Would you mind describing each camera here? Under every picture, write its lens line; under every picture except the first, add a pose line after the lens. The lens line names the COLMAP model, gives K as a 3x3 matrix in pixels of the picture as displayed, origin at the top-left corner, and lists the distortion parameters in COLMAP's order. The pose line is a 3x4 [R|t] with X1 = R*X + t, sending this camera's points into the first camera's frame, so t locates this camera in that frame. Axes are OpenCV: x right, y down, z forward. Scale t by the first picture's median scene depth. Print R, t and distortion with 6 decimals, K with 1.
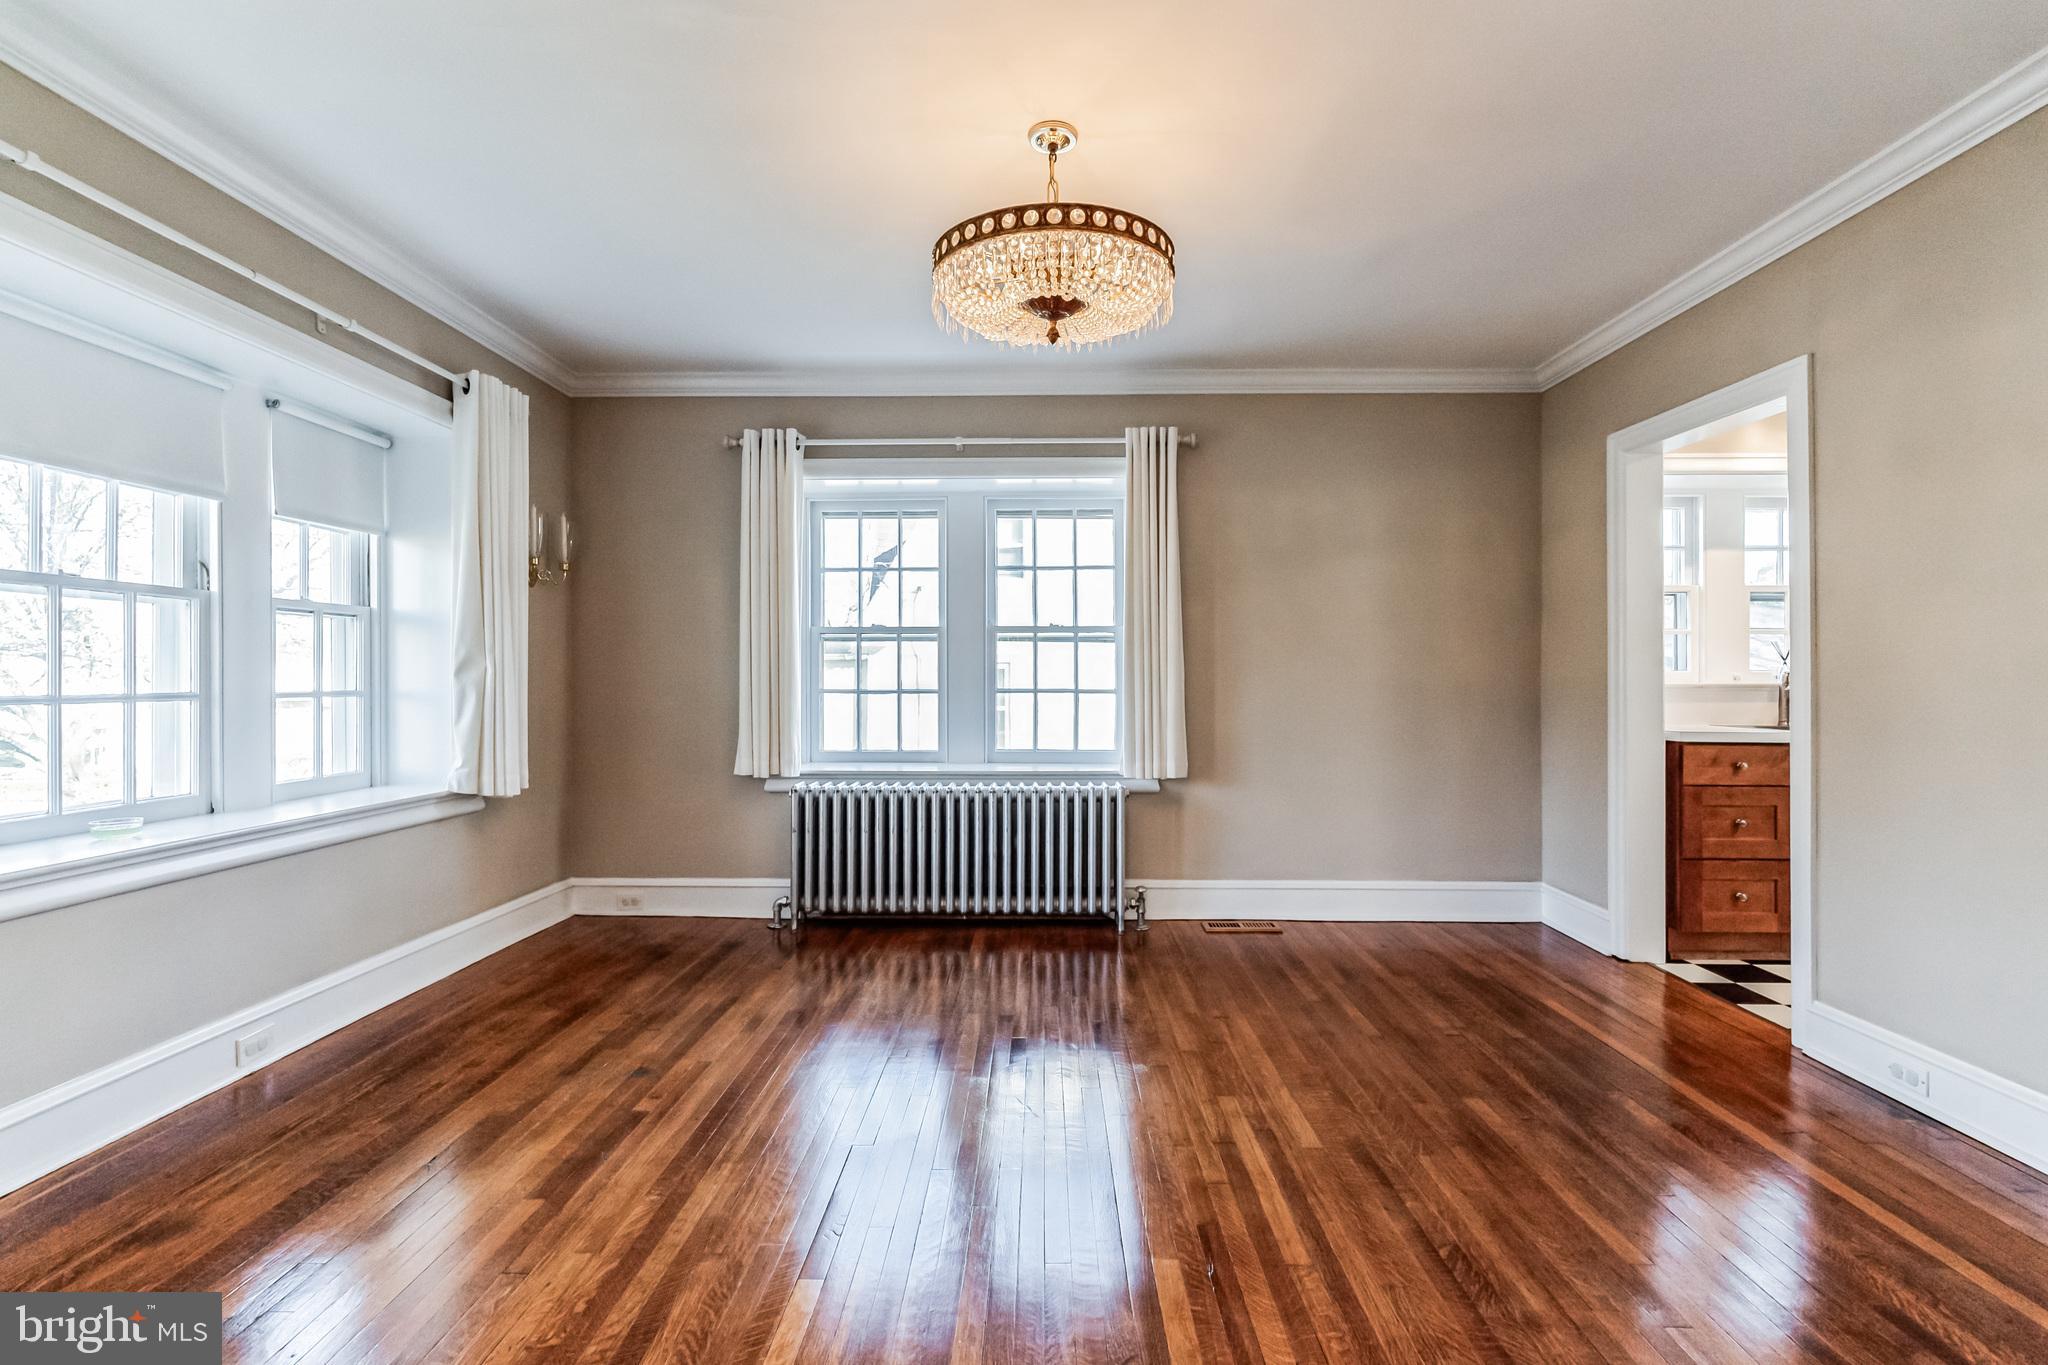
lens RADIAL K [[936.3, 0, 1026.3], [0, 936.3, 671.6], [0, 0, 1]] dist [-0.003795, -0.000049]
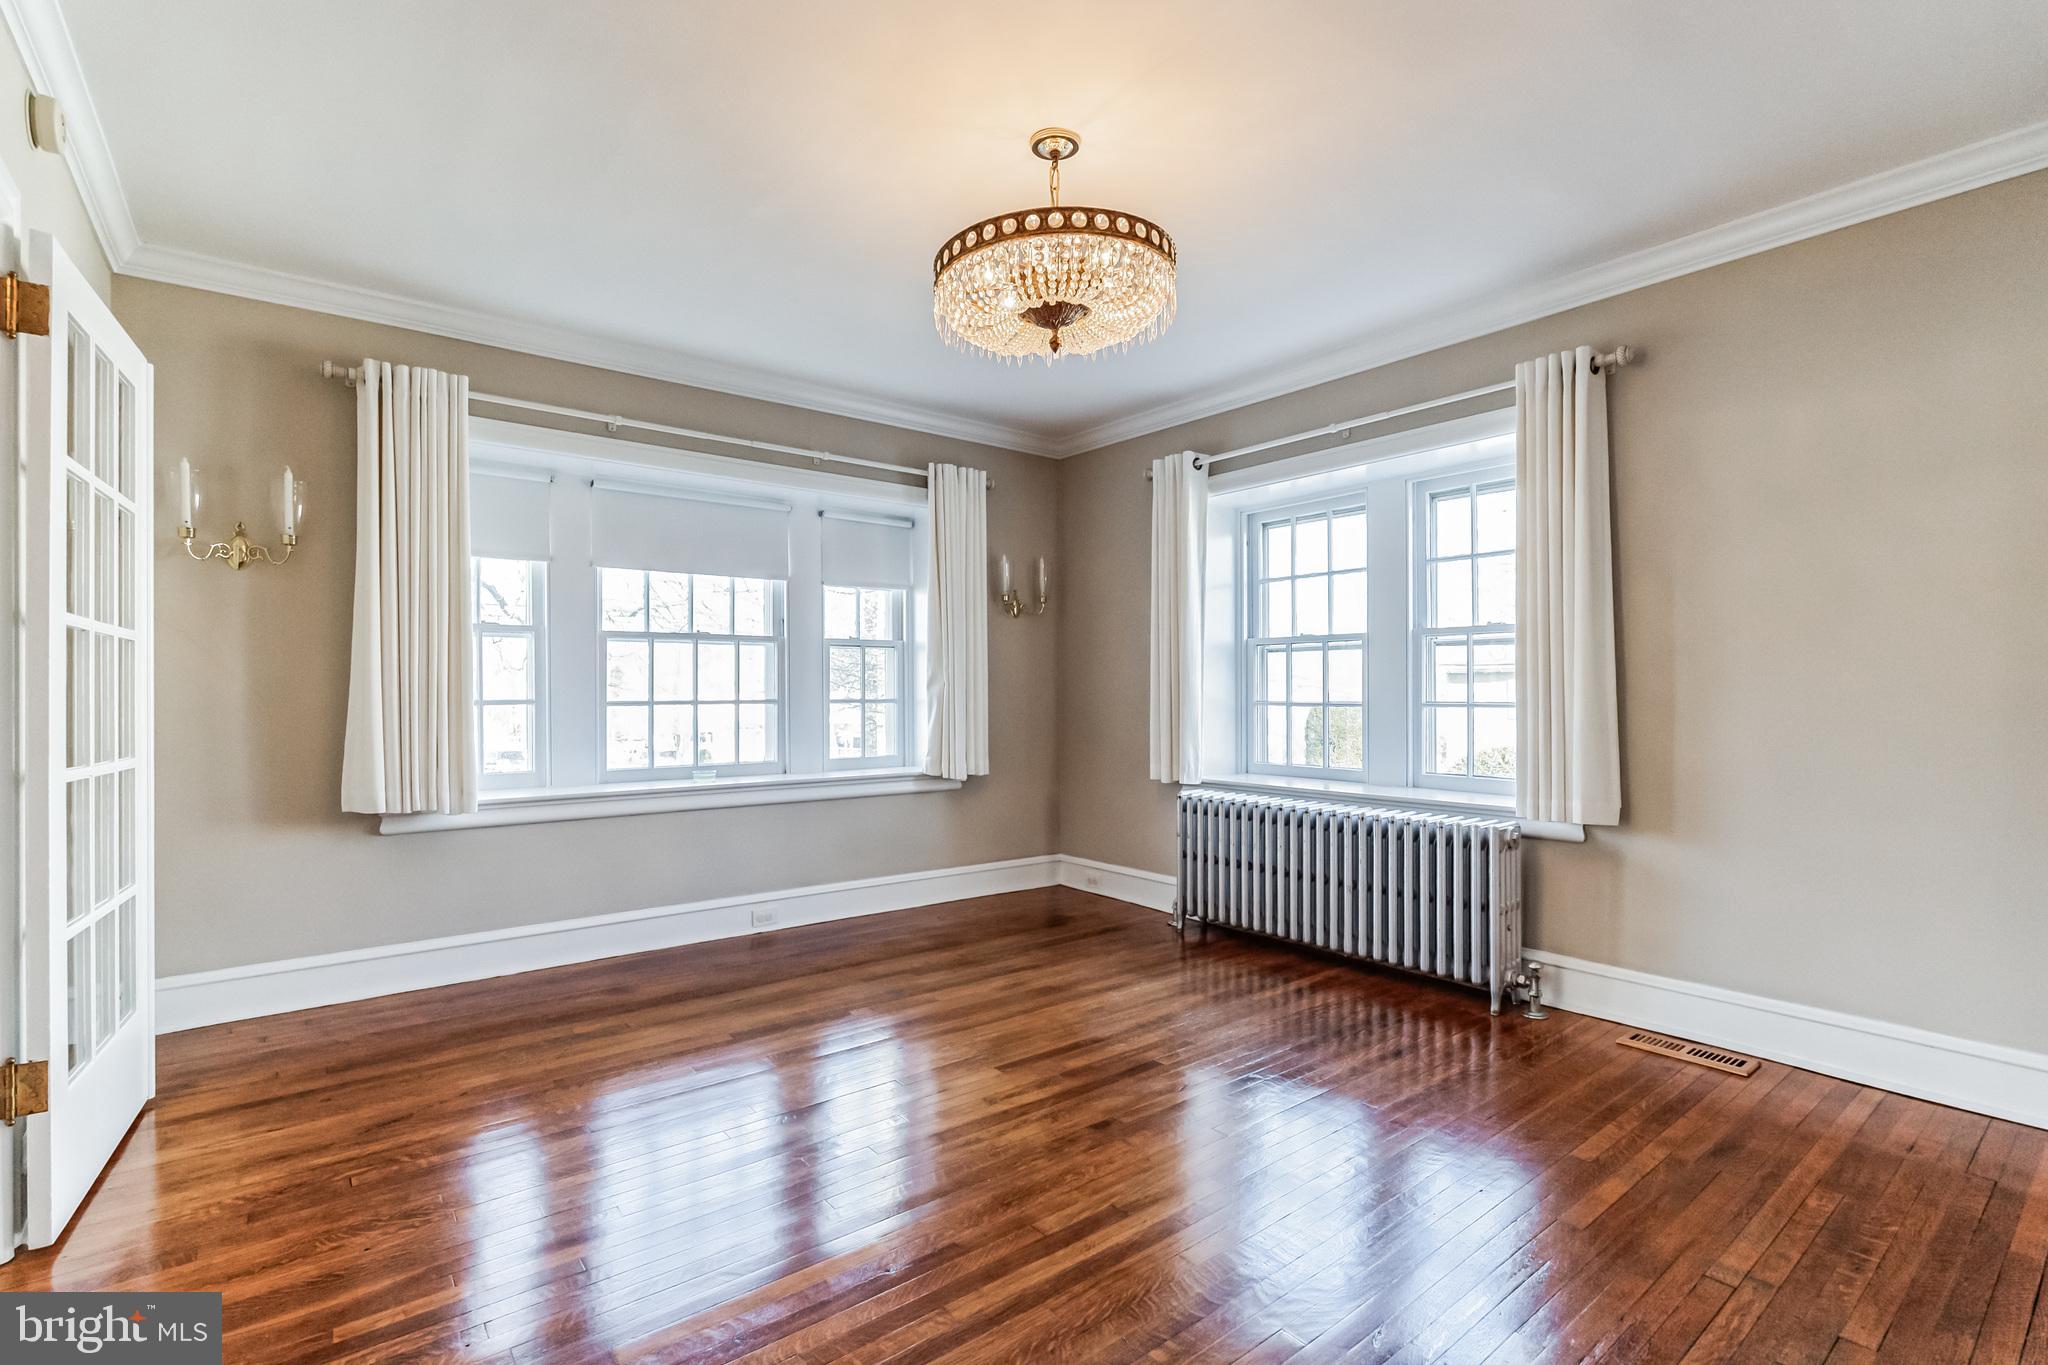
lens RADIAL K [[941.0, 0, 1034.2], [0, 941.0, 691.2], [0, 0, 1]] dist [-0.006080, 0.000682]
pose [[0.639269, -0.000691, -0.768983, 0.456834], [0.005951, 0.999974, 0.004048, 0.003139], [0.768960, -0.007164, 0.639256, 0.199201]]
